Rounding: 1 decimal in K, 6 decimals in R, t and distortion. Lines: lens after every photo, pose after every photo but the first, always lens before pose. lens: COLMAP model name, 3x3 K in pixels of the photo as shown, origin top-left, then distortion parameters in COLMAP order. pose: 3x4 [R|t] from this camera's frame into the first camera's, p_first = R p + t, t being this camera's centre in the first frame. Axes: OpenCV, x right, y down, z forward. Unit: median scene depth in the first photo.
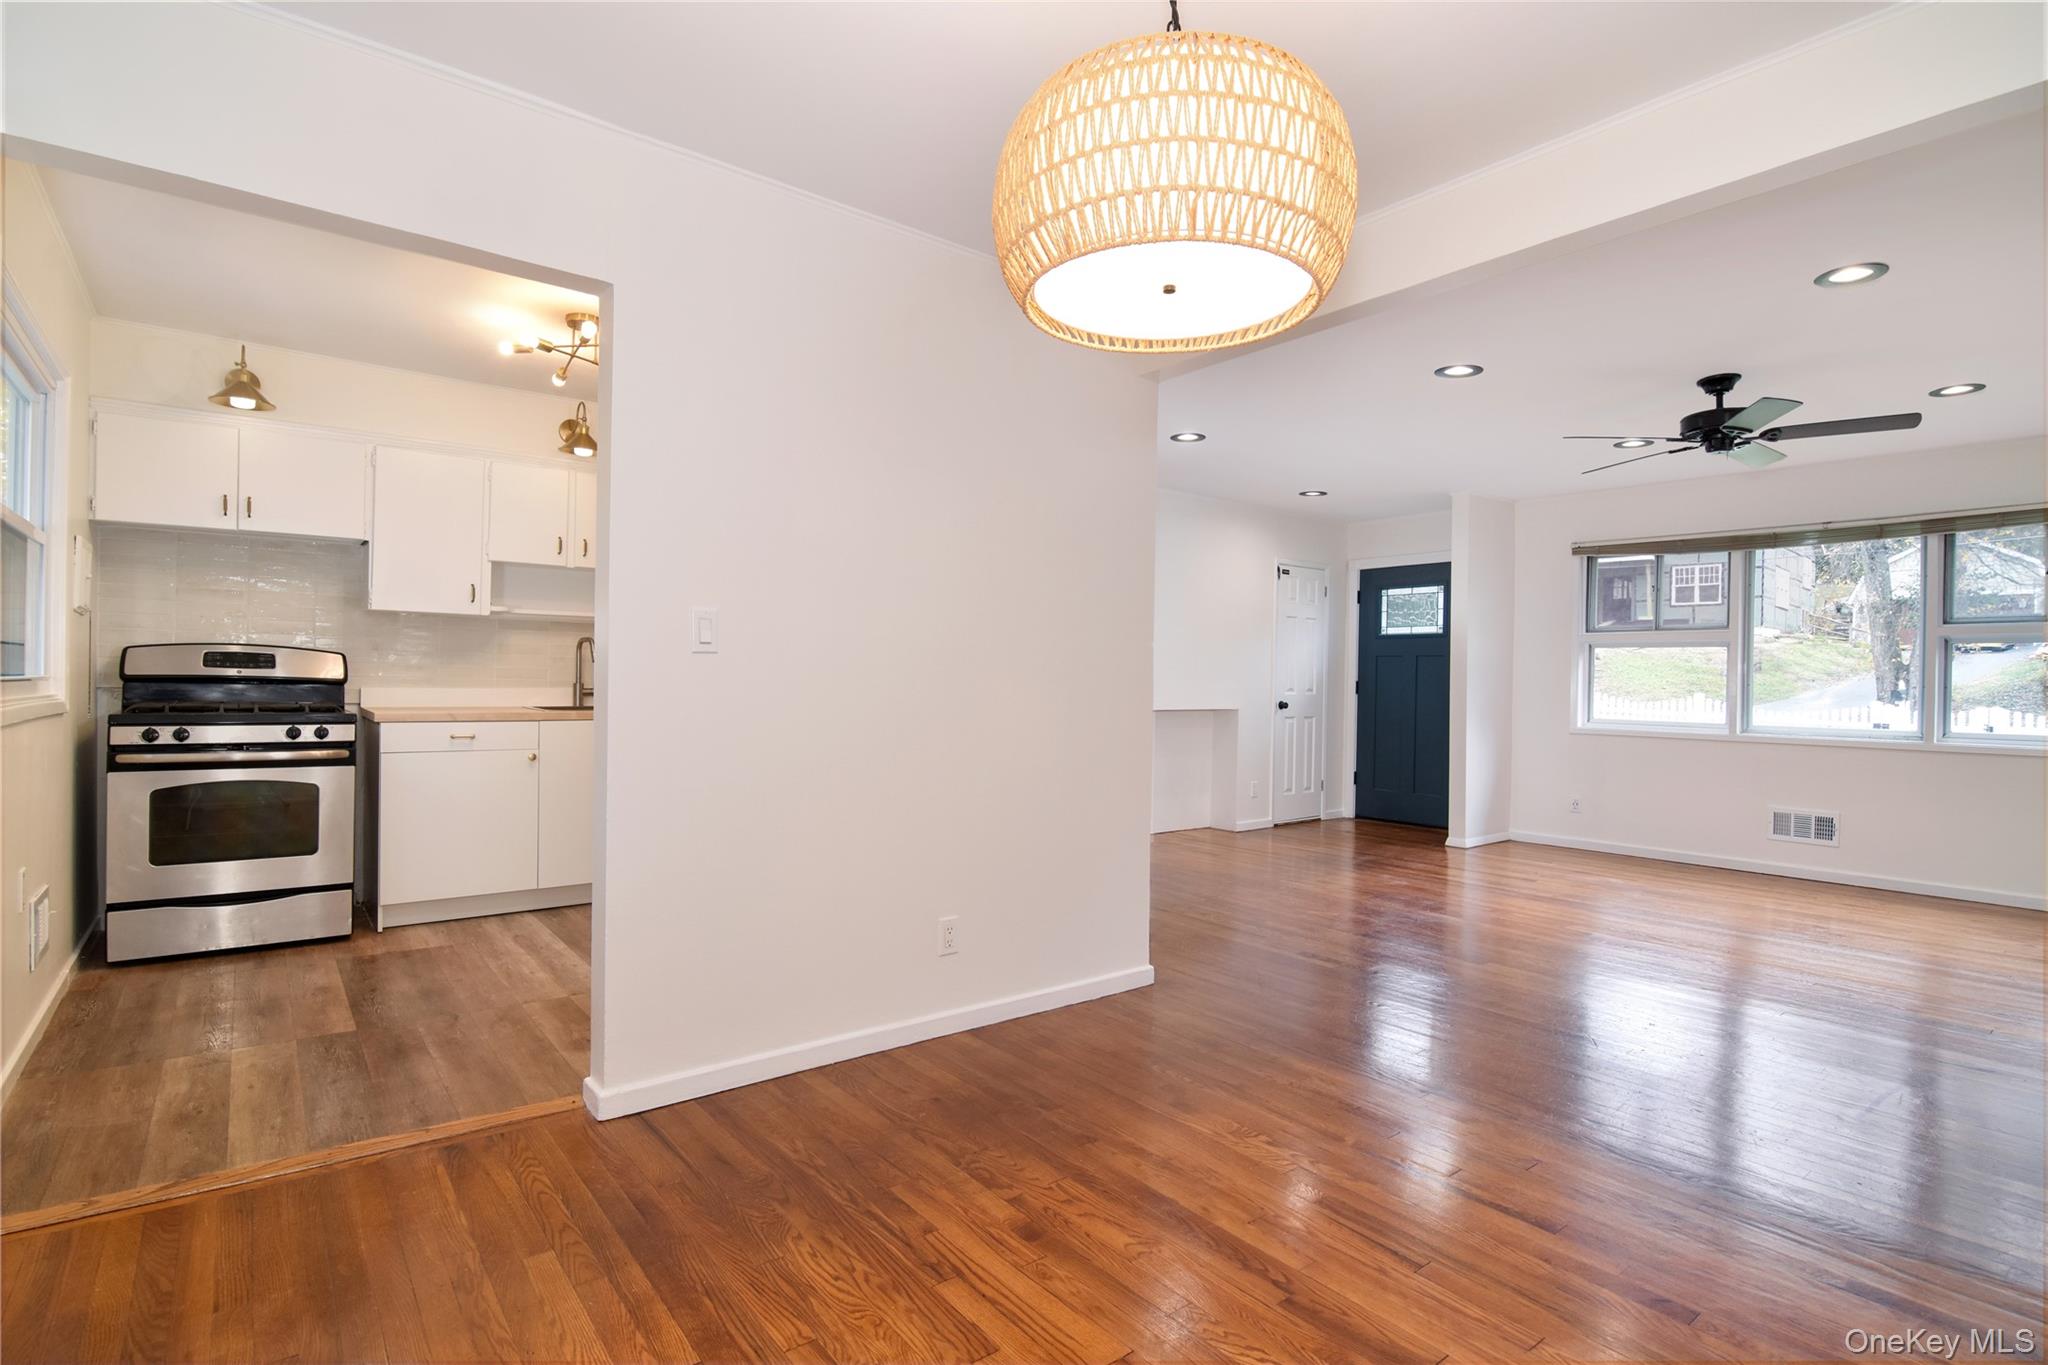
lens RADIAL K [[975.7, 0, 1011.2], [0, 975.7, 692.5], [0, 0, 1]] dist [-0.011915, -0.014899]
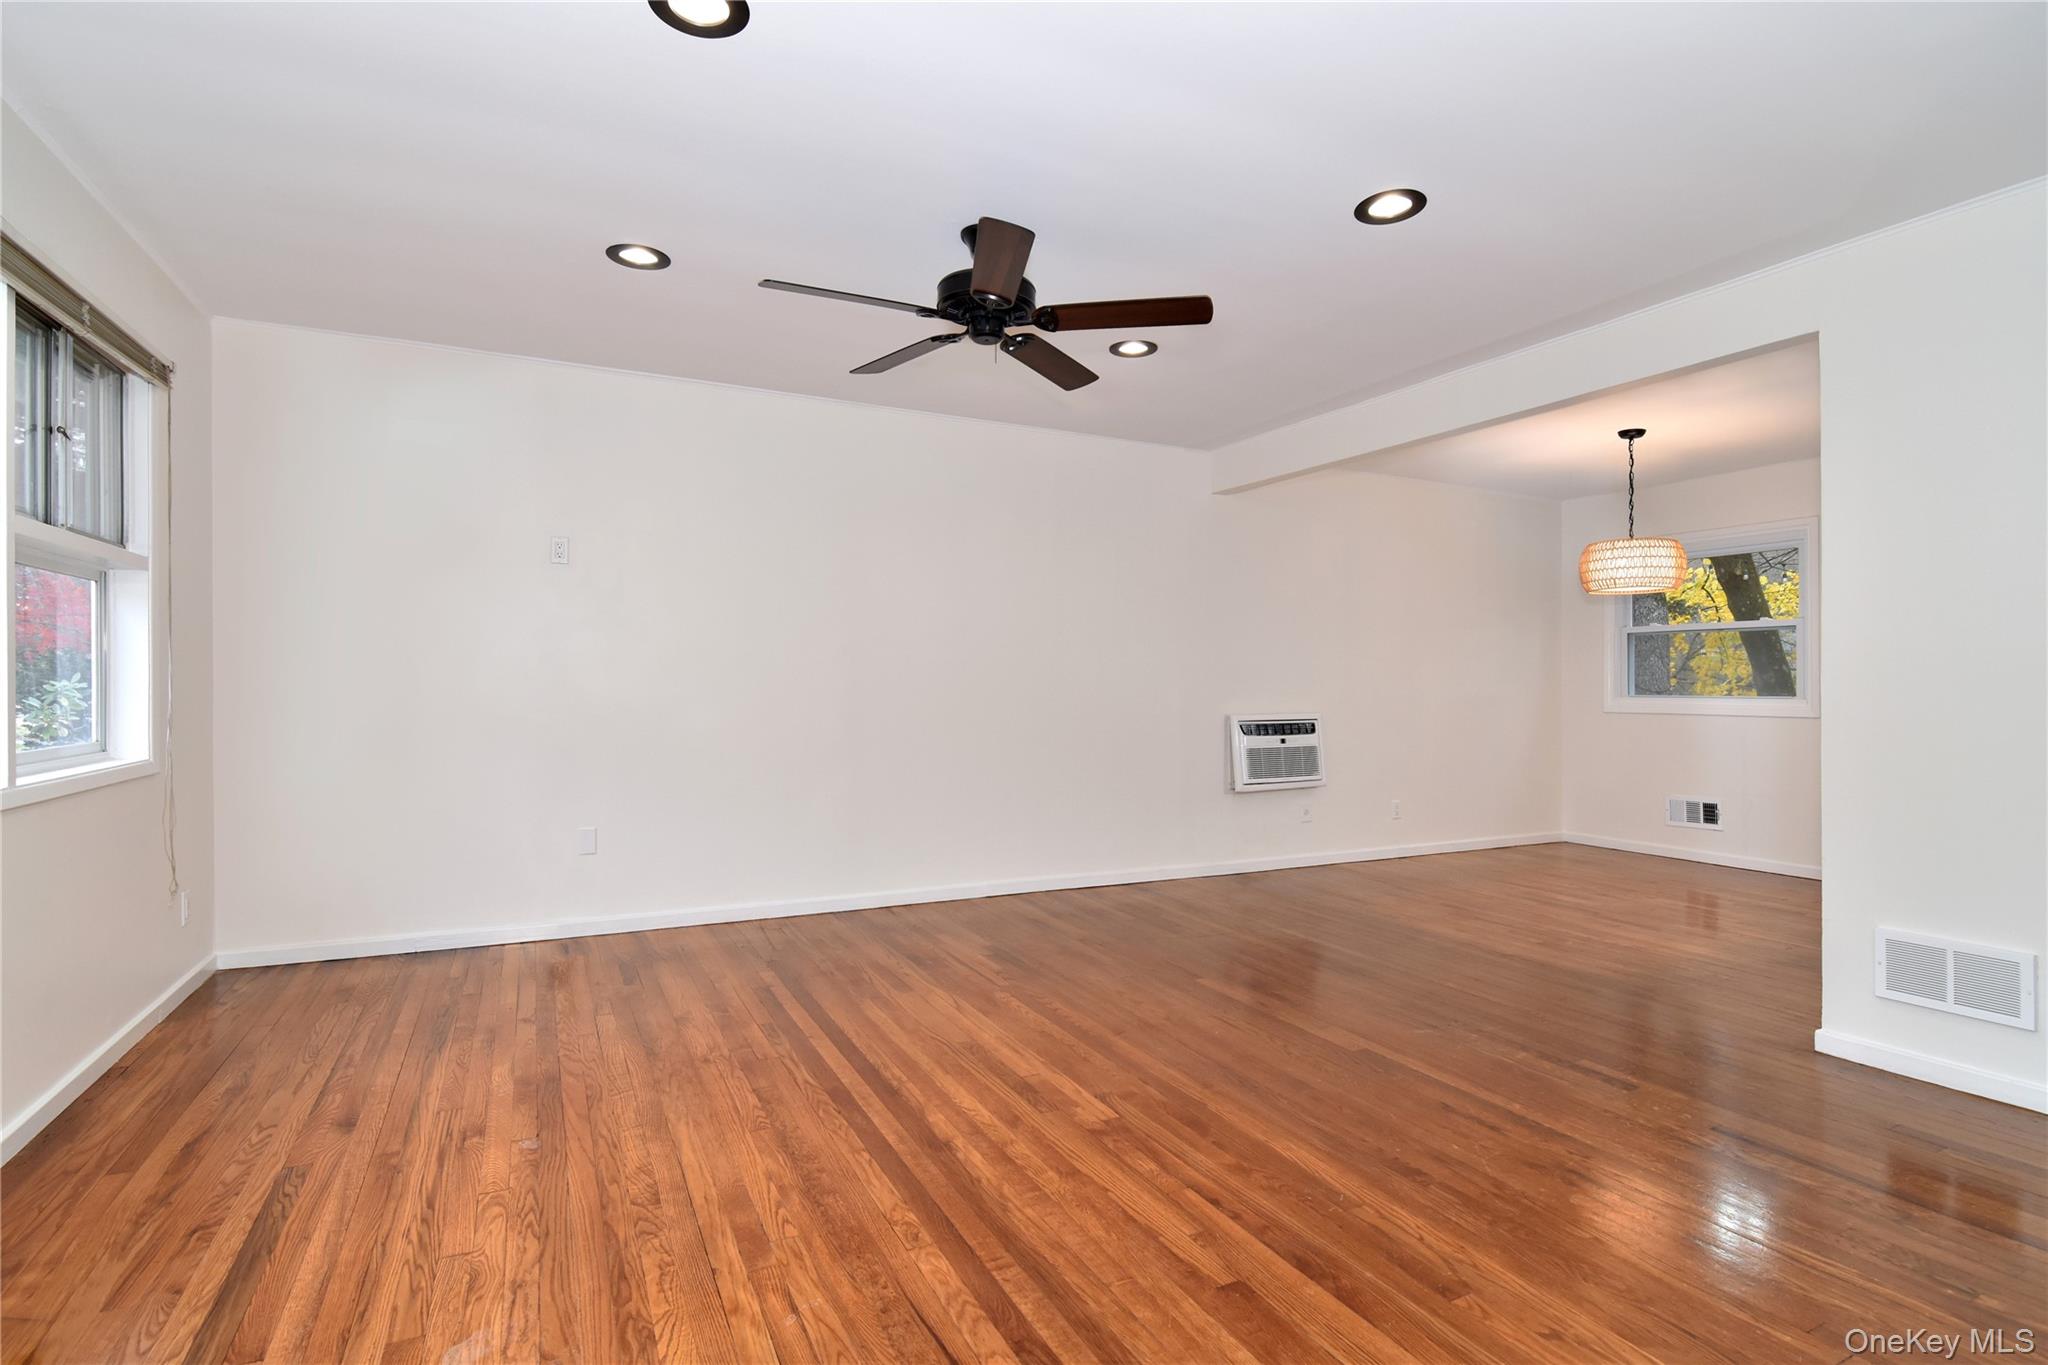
lens RADIAL K [[975.7, 0, 1011.2], [0, 975.7, 692.5], [0, 0, 1]] dist [-0.011915, -0.014899]
pose [[-0.978195, -0.020766, 0.206650, 0.314159], [-0.017729, 0.999706, 0.016536, -0.002598], [-0.206933, 0.012512, -0.978275, 0.930721]]
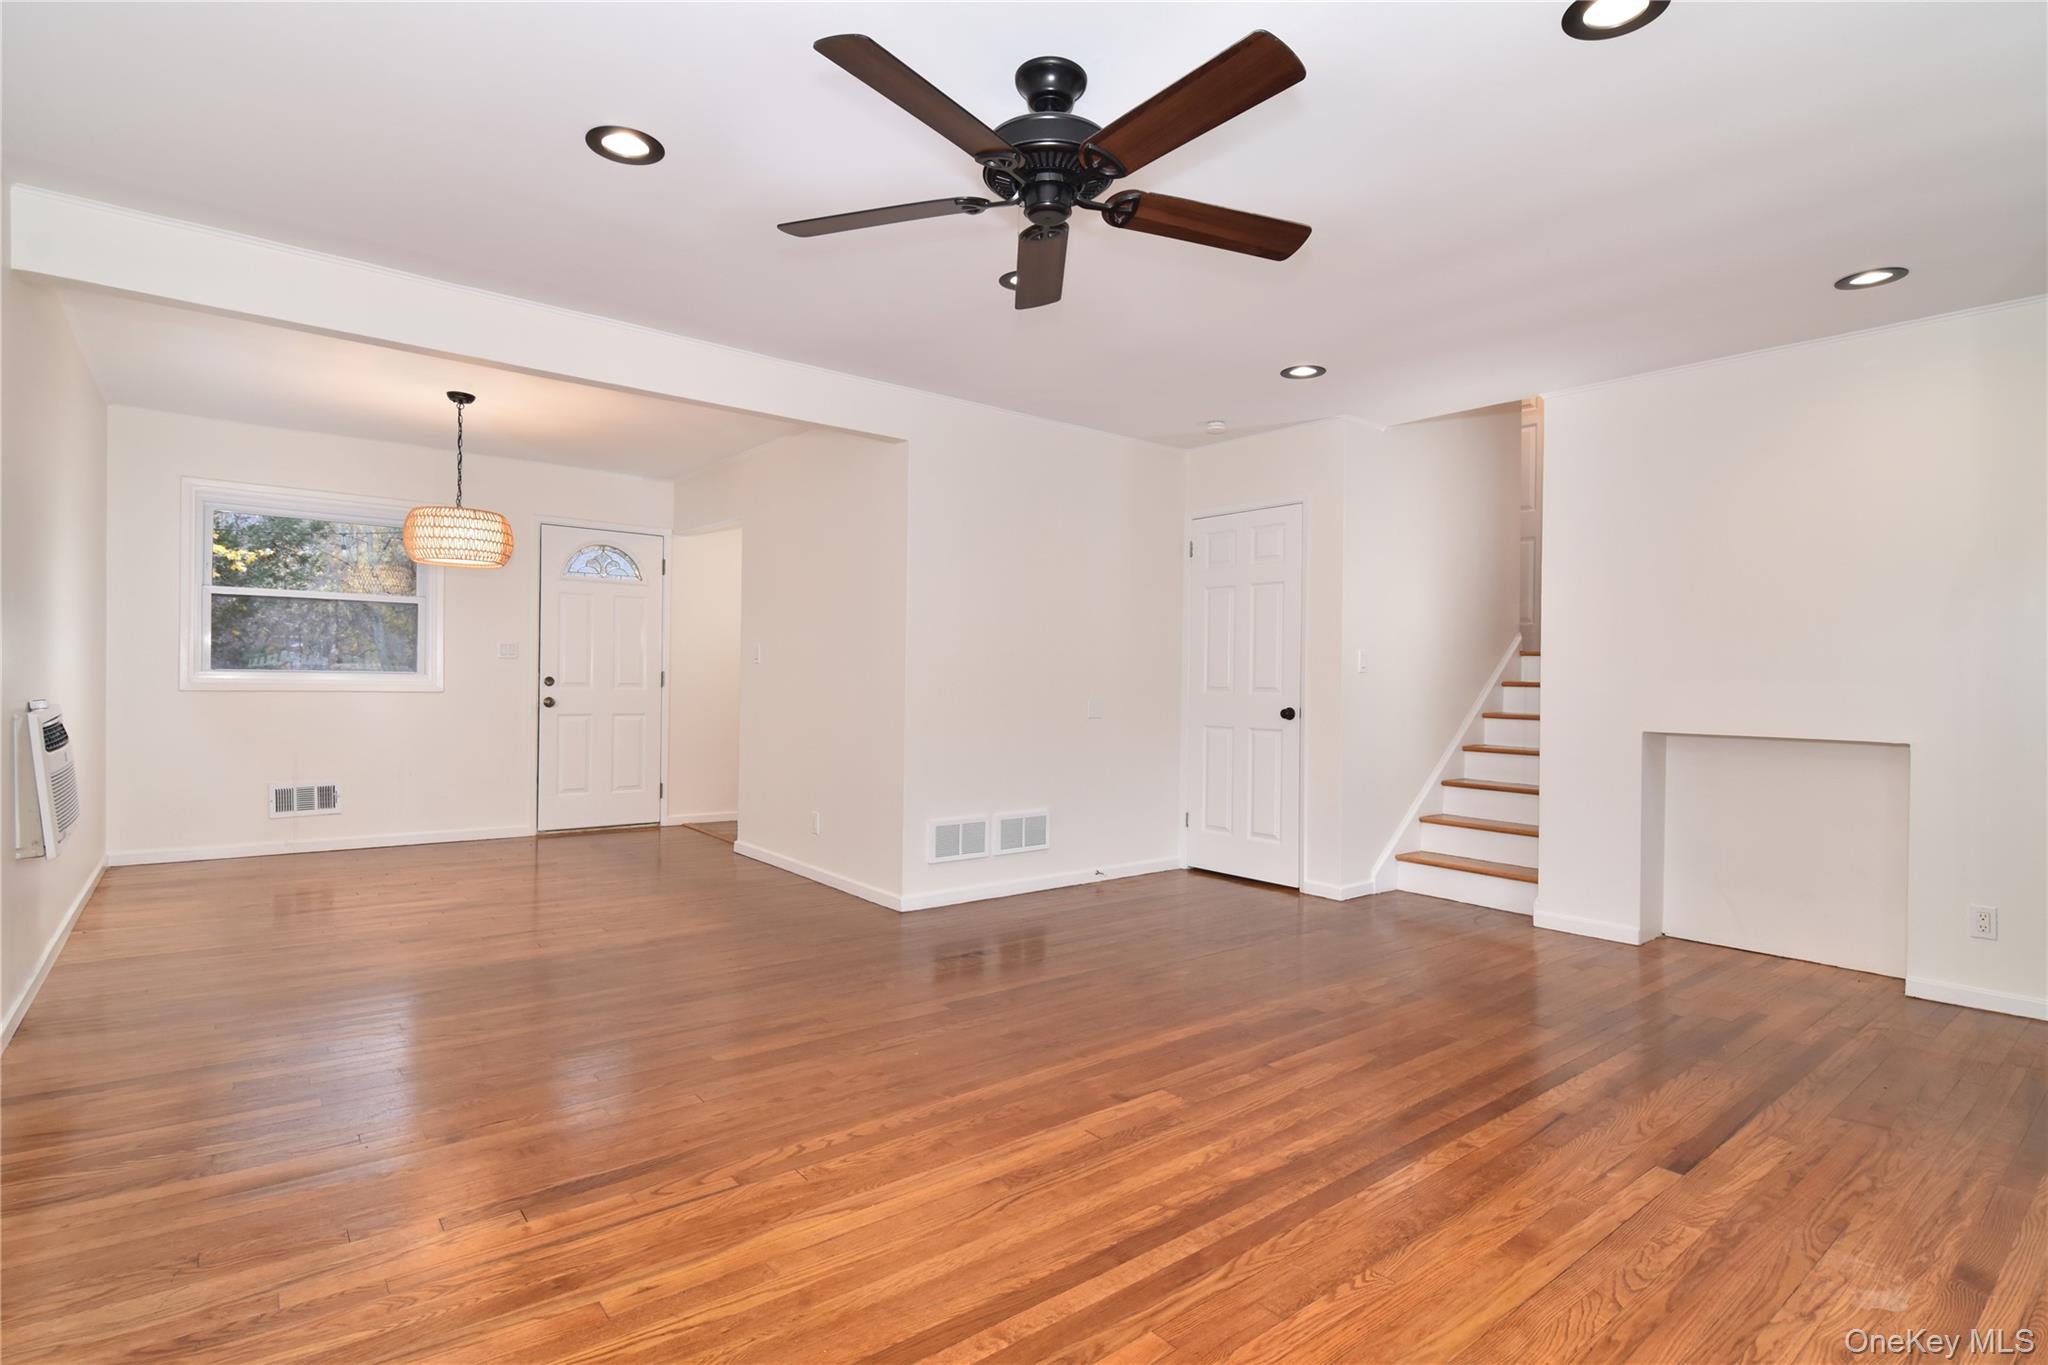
lens RADIAL K [[1017.0, 0, 1024.0], [0, 1017.0, 682.5], [0, 0, 1]] dist [-0.002194, -0.005717]
pose [[0.019425, -0.010844, -0.999753, 0.709213], [-0.028631, 0.999525, -0.011397, 0.006360], [0.999401, 0.028846, 0.019105, 0.539035]]
